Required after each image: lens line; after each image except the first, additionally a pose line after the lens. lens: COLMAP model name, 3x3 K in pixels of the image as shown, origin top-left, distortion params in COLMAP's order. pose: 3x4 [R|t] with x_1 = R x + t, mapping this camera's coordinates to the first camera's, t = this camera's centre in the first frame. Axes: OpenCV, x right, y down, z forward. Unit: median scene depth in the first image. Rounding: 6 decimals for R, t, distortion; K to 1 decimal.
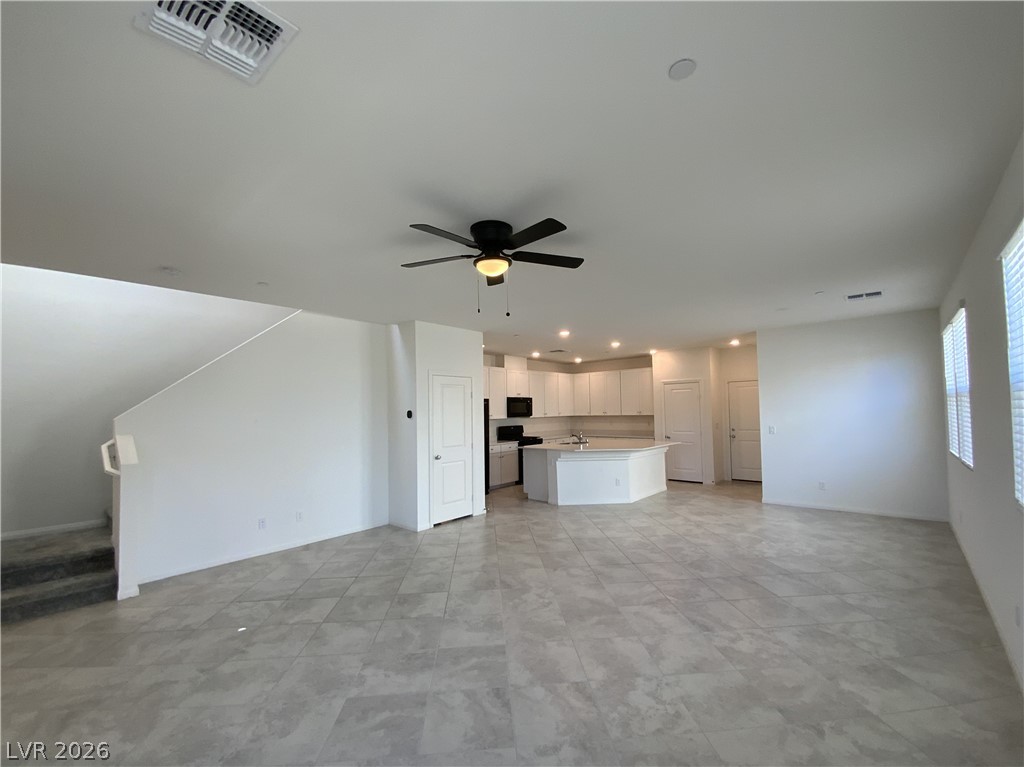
lens RADIAL K [[414.1, 0, 501.5], [0, 414.1, 392.8], [0, 0, 1]] dist [-0.002997, -0.001892]
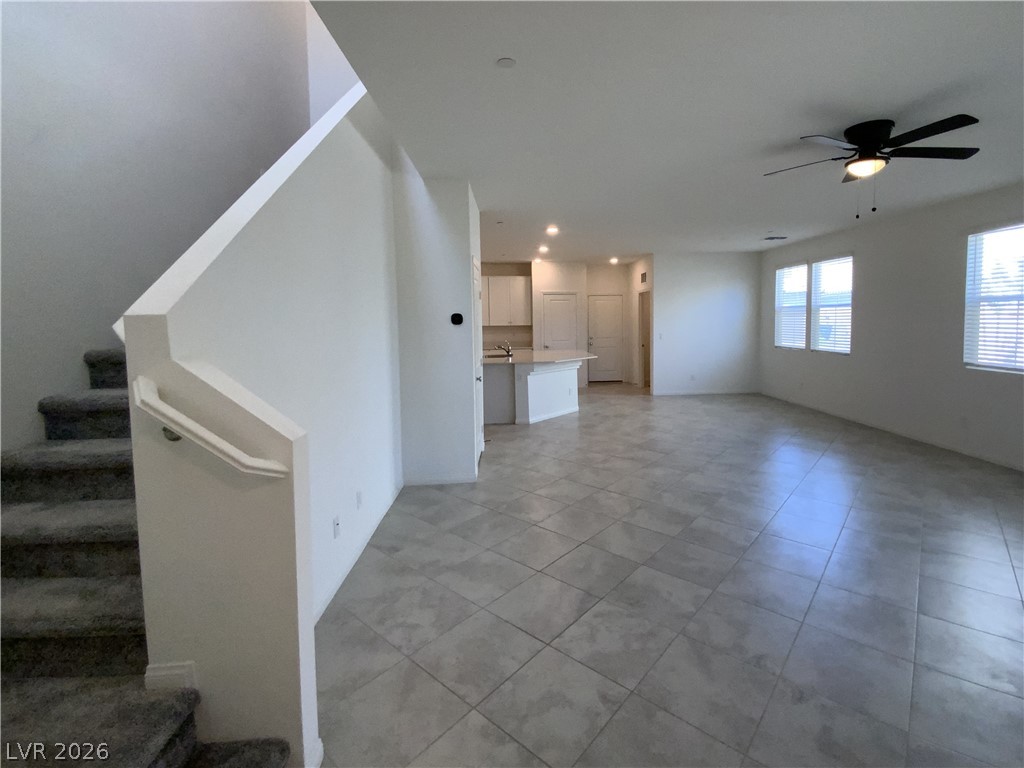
lens RADIAL K [[452.2, 0, 560.5], [0, 452.2, 350.1], [0, 0, 1]] dist [-0.005756, -0.004146]
pose [[0.700997, -0.038738, 0.712112, -0.598557], [-0.032121, 0.995795, 0.085790, 0.030530], [-0.712441, -0.083012, 0.696805, 0.332729]]
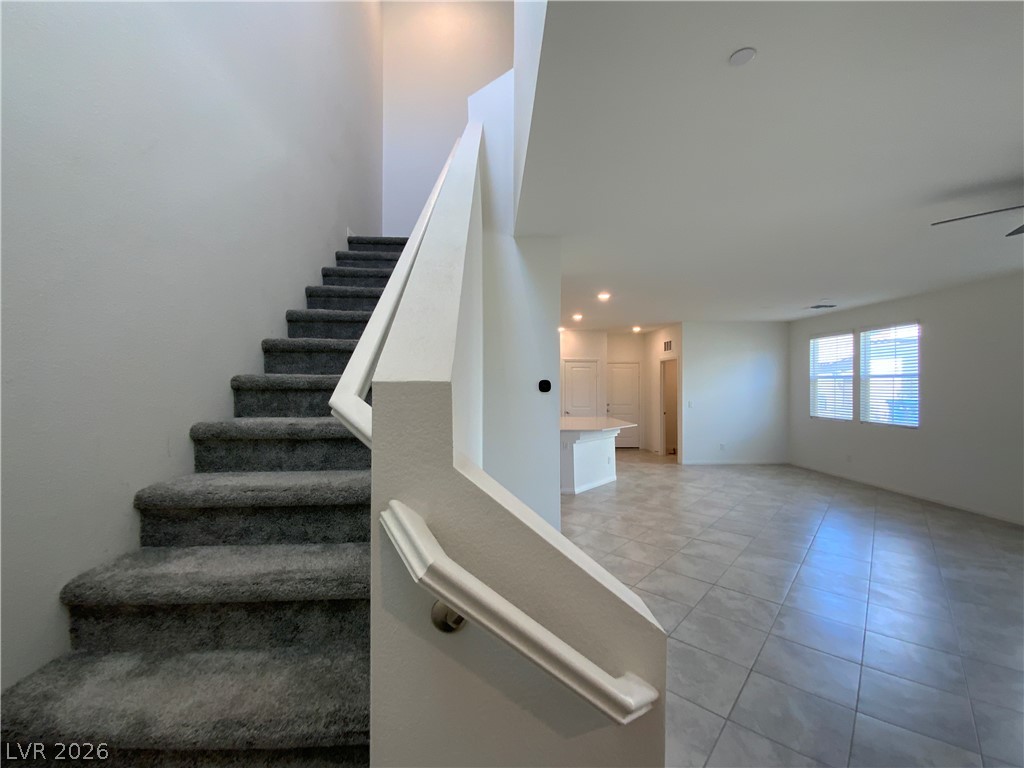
lens RADIAL K [[414.1, 0, 519.5], [0, 414.1, 384.7], [0, 0, 1]] dist [-0.002997, -0.001892]
pose [[0.736589, 0.019534, 0.676058, -0.634804], [-0.044220, 0.998835, 0.019319, 0.036220], [-0.674893, -0.044126, 0.736595, 0.528681]]
